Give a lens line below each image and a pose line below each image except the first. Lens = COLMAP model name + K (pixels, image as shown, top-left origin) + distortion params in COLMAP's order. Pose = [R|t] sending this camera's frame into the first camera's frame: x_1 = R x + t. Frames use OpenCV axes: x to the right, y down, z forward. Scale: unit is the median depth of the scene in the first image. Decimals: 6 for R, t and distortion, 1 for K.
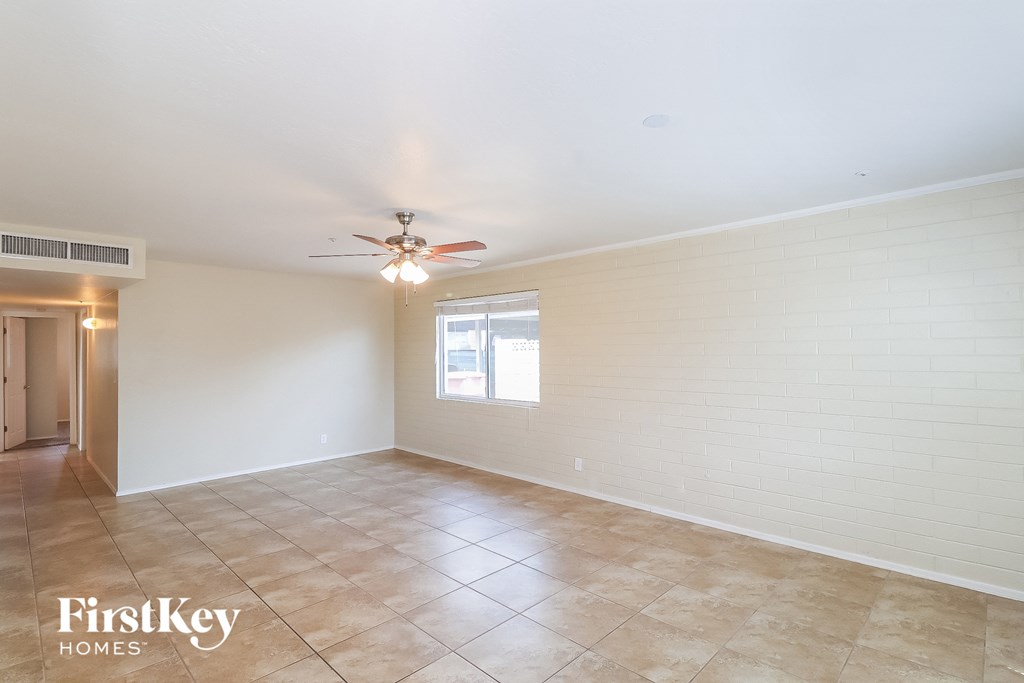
lens RADIAL K [[487.8, 0, 529.4], [0, 487.8, 344.2], [0, 0, 1]] dist [-0.029482, -0.002700]
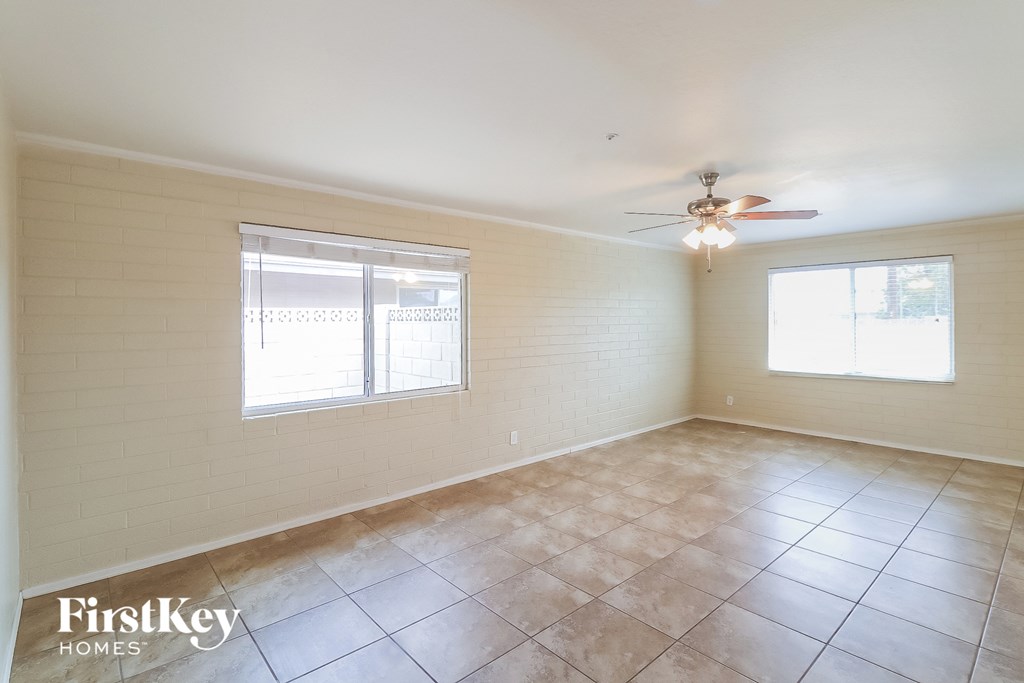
lens RADIAL K [[487.8, 0, 527.7], [0, 487.8, 322.9], [0, 0, 1]] dist [-0.029482, -0.002700]
pose [[0.083846, -0.002009, 0.996477, -0.818079], [-0.008607, 0.999959, 0.002740, 0.011710], [-0.996442, -0.008806, 0.083825, 0.837561]]
